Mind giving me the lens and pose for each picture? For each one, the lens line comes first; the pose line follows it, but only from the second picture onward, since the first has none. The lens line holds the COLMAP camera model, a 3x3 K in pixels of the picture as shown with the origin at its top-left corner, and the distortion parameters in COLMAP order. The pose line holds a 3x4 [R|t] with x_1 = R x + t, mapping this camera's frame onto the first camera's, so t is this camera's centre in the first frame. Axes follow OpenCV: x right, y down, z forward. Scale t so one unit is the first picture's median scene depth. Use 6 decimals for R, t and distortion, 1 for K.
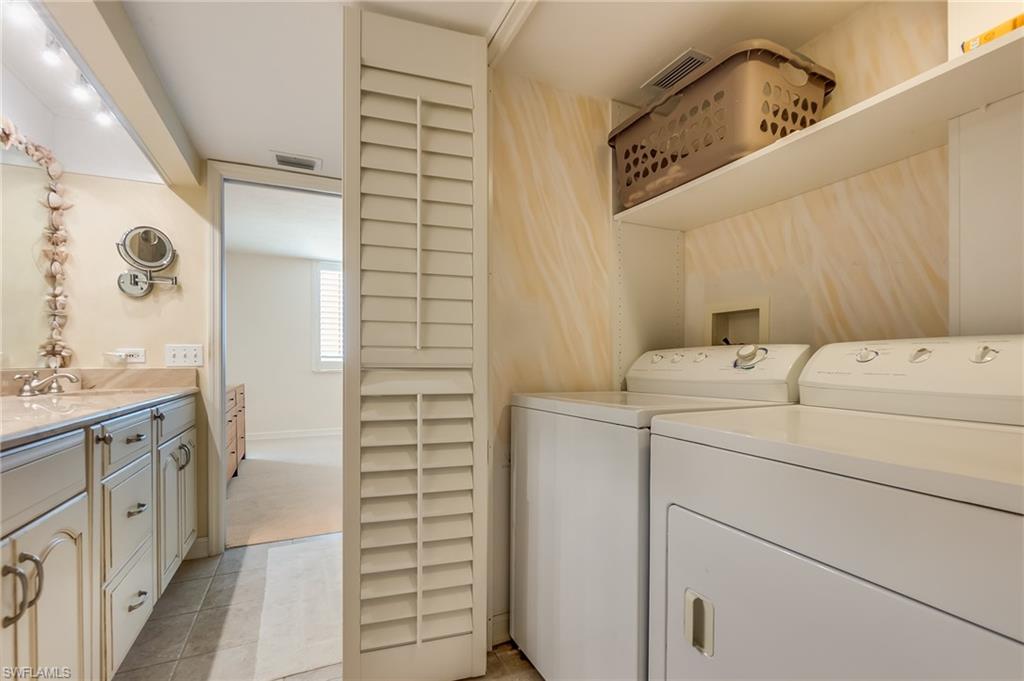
lens RADIAL K [[448.4, 0, 508.0], [0, 448.4, 358.2], [0, 0, 1]] dist [-0.001454, -0.000035]
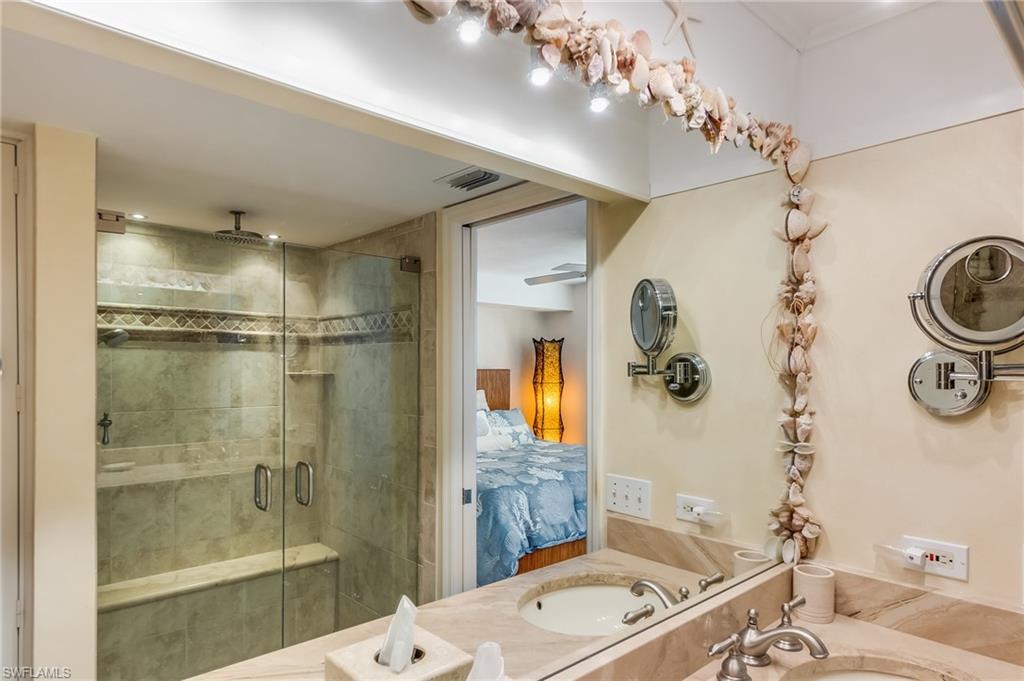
lens RADIAL K [[603.1, 0, 511.8], [0, 603.1, 373.9], [0, 0, 1]] dist [-0.000911, -0.000453]
pose [[0.303319, 0.022091, -0.952633, -0.461840], [-0.005962, 0.999756, 0.021285, -0.197306], [0.952870, -0.000777, 0.303377, 0.489549]]
